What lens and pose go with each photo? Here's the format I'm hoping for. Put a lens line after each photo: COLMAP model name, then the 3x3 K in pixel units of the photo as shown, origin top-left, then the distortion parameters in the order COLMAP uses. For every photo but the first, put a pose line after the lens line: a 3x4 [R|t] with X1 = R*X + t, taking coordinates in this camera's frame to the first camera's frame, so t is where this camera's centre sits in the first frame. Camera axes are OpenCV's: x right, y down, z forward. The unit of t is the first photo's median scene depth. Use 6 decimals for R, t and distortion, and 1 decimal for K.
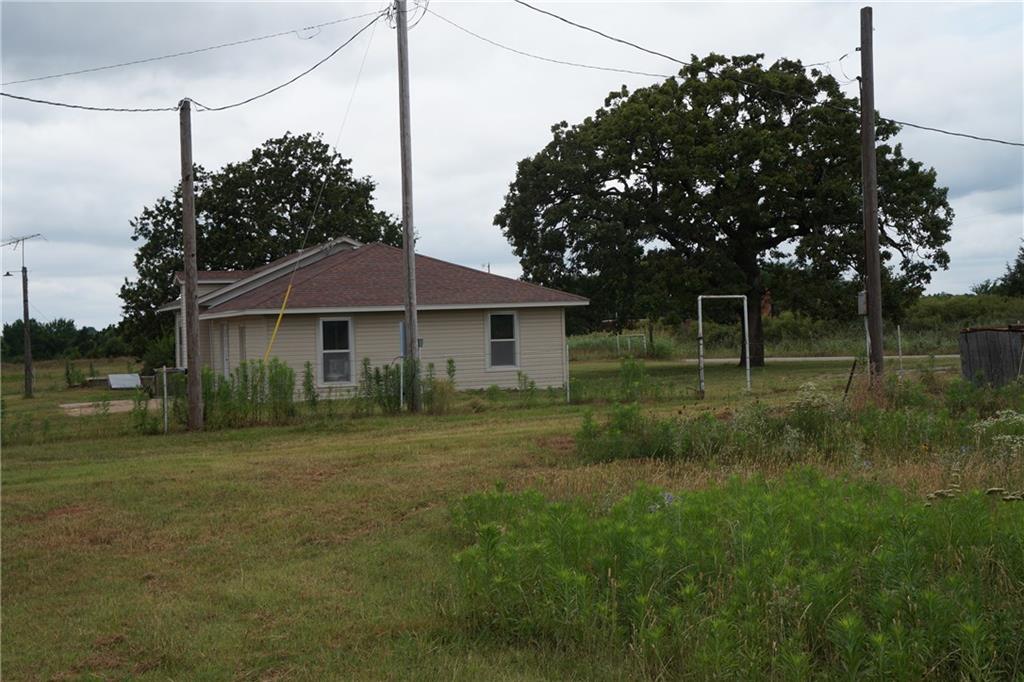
lens RADIAL K [[1296.7, 0, 512.0], [0, 1296.7, 341.0], [0, 0, 1]] dist [0.025512, 0.452956]
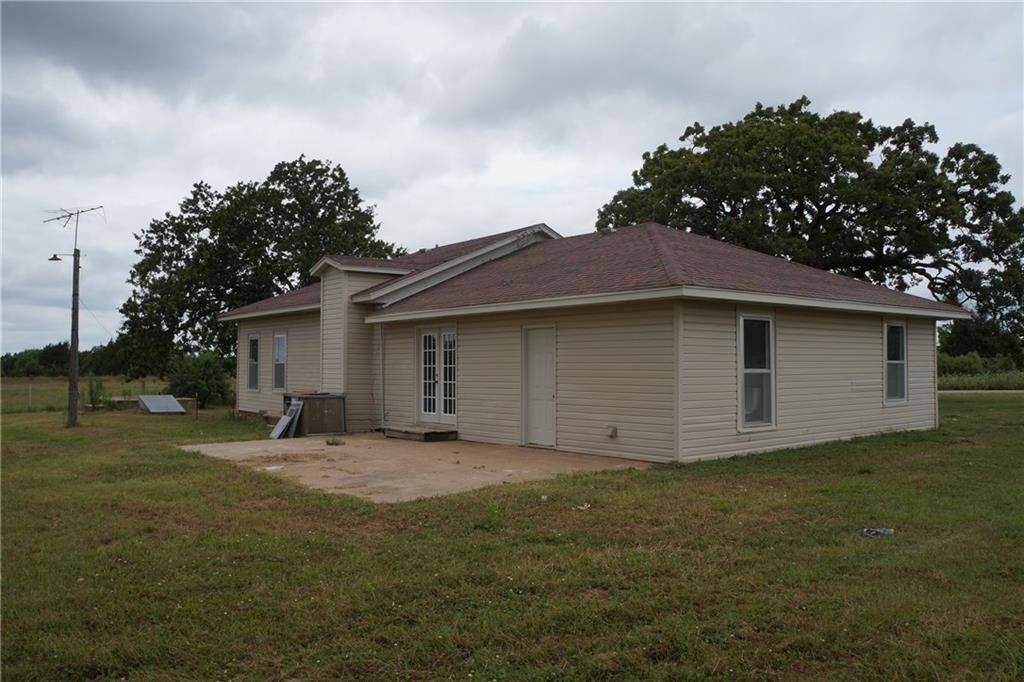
lens RADIAL K [[818.3, 0, 512.0], [0, 818.3, 341.0], [0, 0, 1]] dist [-0.185004, 0.148614]
pose [[0.957511, 0.037200, 0.285989, -0.189998], [-0.024429, 0.998544, -0.048095, 0.007962], [-0.287362, 0.039065, 0.957025, 0.369714]]
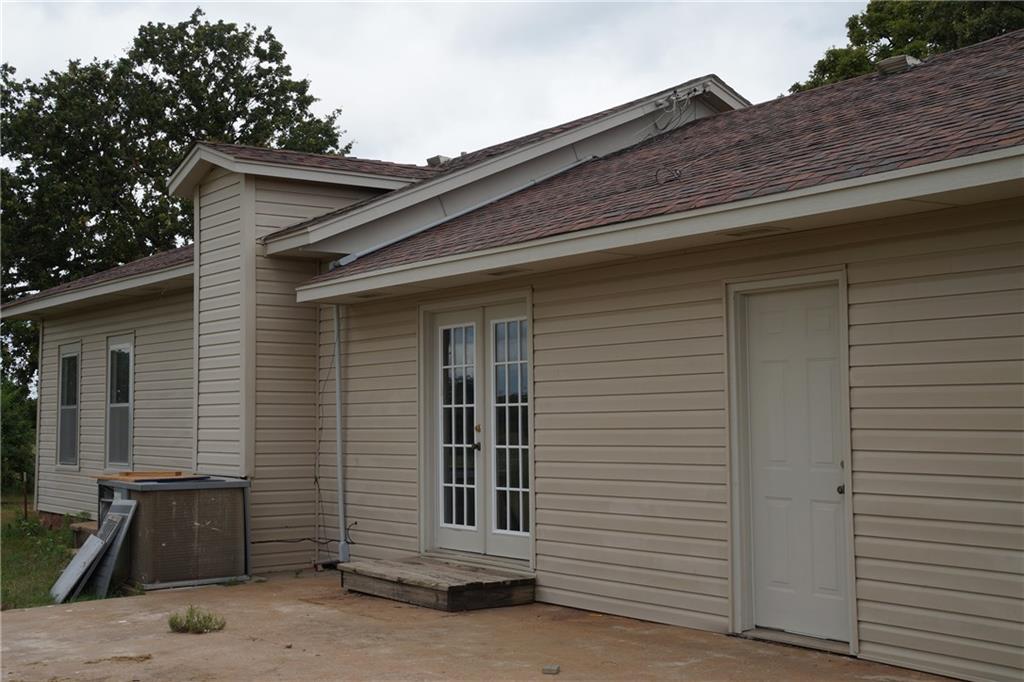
lens RADIAL K [[1296.7, 0, 512.0], [0, 1296.7, 341.0], [0, 0, 1]] dist [0.025512, 0.452956]
pose [[0.970144, 0.032933, 0.240283, -0.172694], [-0.016041, 0.997281, -0.071920, 0.007523], [-0.241999, 0.065918, 0.968035, 0.470128]]
